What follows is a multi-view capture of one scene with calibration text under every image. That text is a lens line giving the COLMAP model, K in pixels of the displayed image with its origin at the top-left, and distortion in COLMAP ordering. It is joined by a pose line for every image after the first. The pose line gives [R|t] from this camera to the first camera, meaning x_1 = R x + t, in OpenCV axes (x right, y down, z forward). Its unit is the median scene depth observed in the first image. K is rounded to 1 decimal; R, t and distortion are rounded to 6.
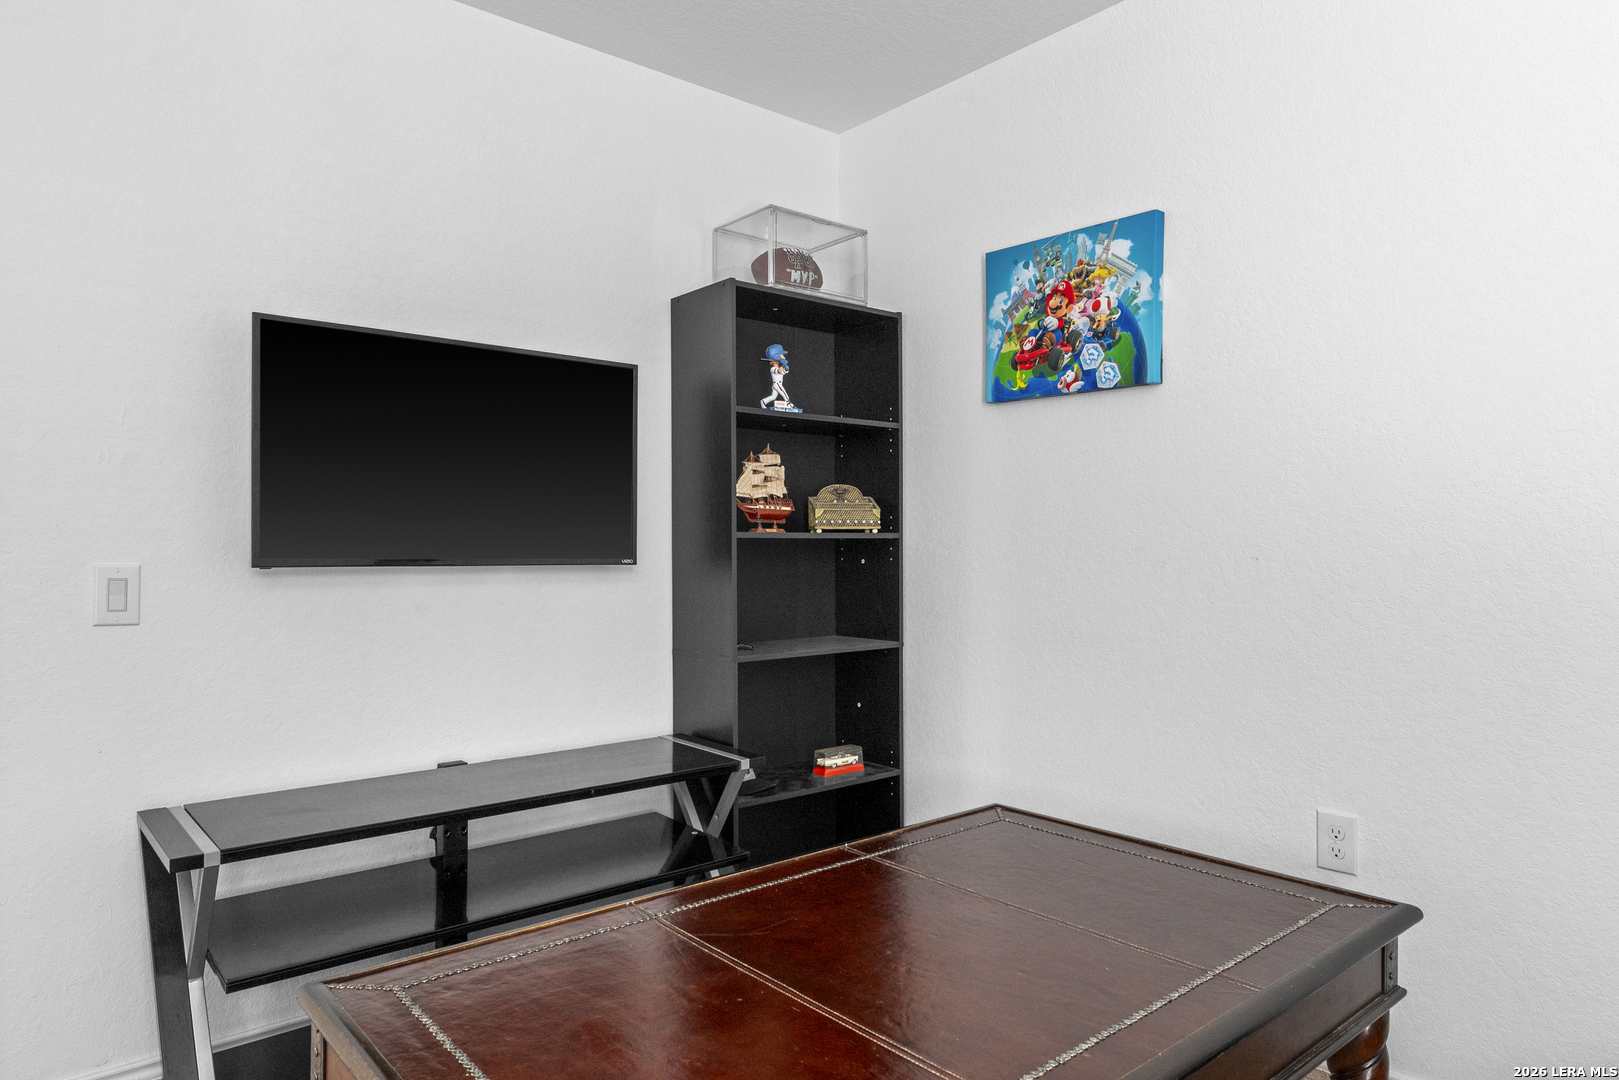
lens RADIAL K [[1005.1, 0, 810.3], [0, 1005.1, 542.5], [0, 0, 1]] dist [0.000400, -0.003418]
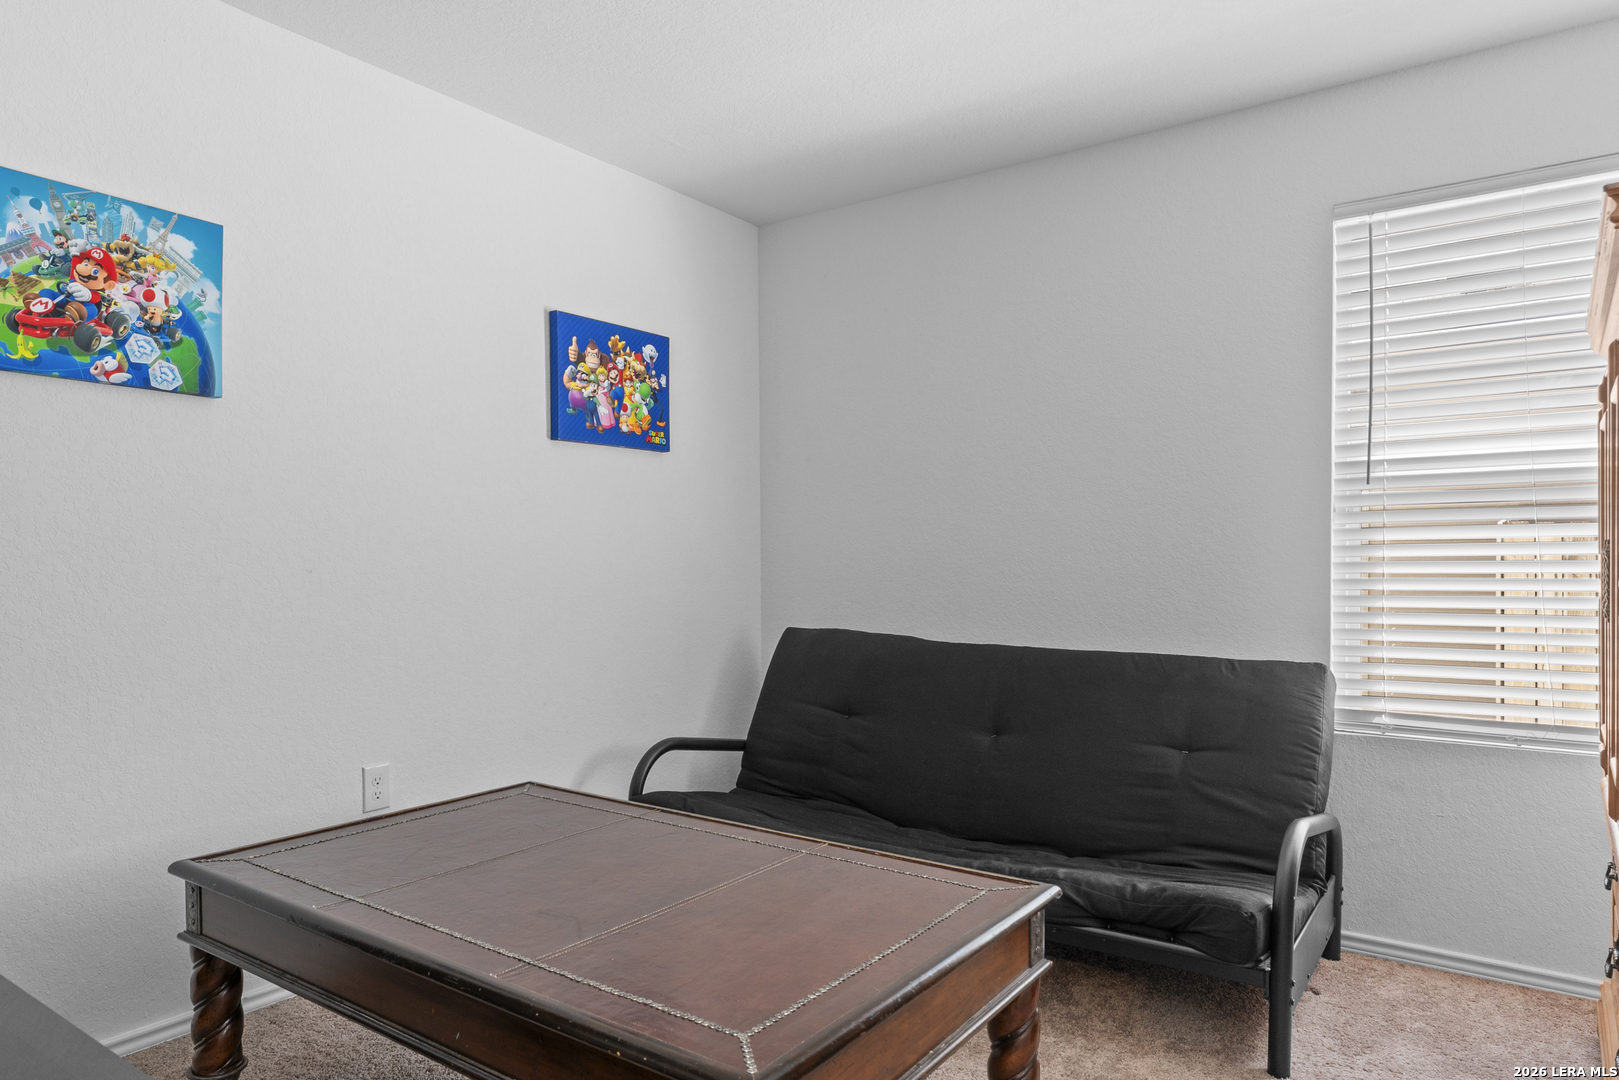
lens RADIAL K [[1005.1, 0, 810.6], [0, 1005.1, 546.0], [0, 0, 1]] dist [0.000400, -0.003418]
pose [[-0.234200, 0.010900, 0.972127, -0.722977], [-0.000488, 0.999936, -0.011329, -0.000302], [-0.972188, -0.003128, -0.234180, 0.626572]]
